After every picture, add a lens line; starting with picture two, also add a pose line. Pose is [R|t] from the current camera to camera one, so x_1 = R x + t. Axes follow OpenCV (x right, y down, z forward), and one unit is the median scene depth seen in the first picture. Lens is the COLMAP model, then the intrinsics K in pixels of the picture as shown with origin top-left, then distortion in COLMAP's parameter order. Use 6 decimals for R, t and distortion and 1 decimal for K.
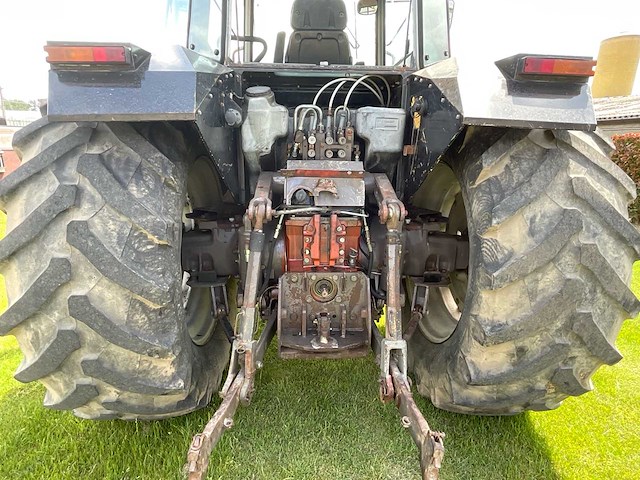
lens RADIAL K [[536.0, 0, 334.9], [0, 536.0, 265.9], [0, 0, 1]] dist [0.036555, -0.069062]
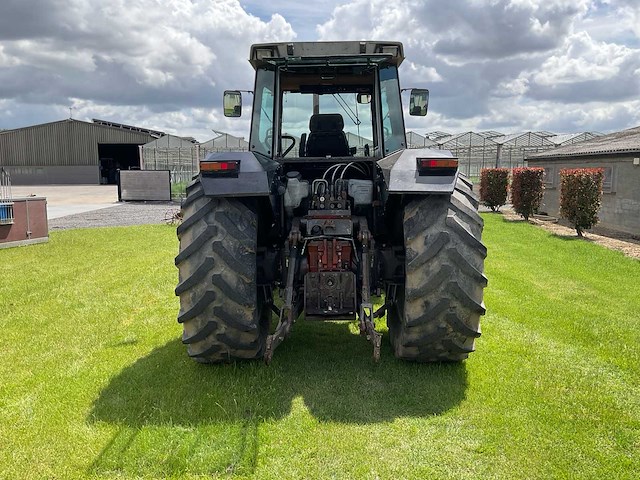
lens RADIAL K [[536.0, 0, 322.2], [0, 536.0, 242.1], [0, 0, 1]] dist [0.036555, -0.069062]
pose [[0.998088, -0.019709, -0.058581, 0.071570], [0.012611, 0.992797, -0.119143, 0.147579], [0.060507, 0.118176, 0.991147, -0.914980]]
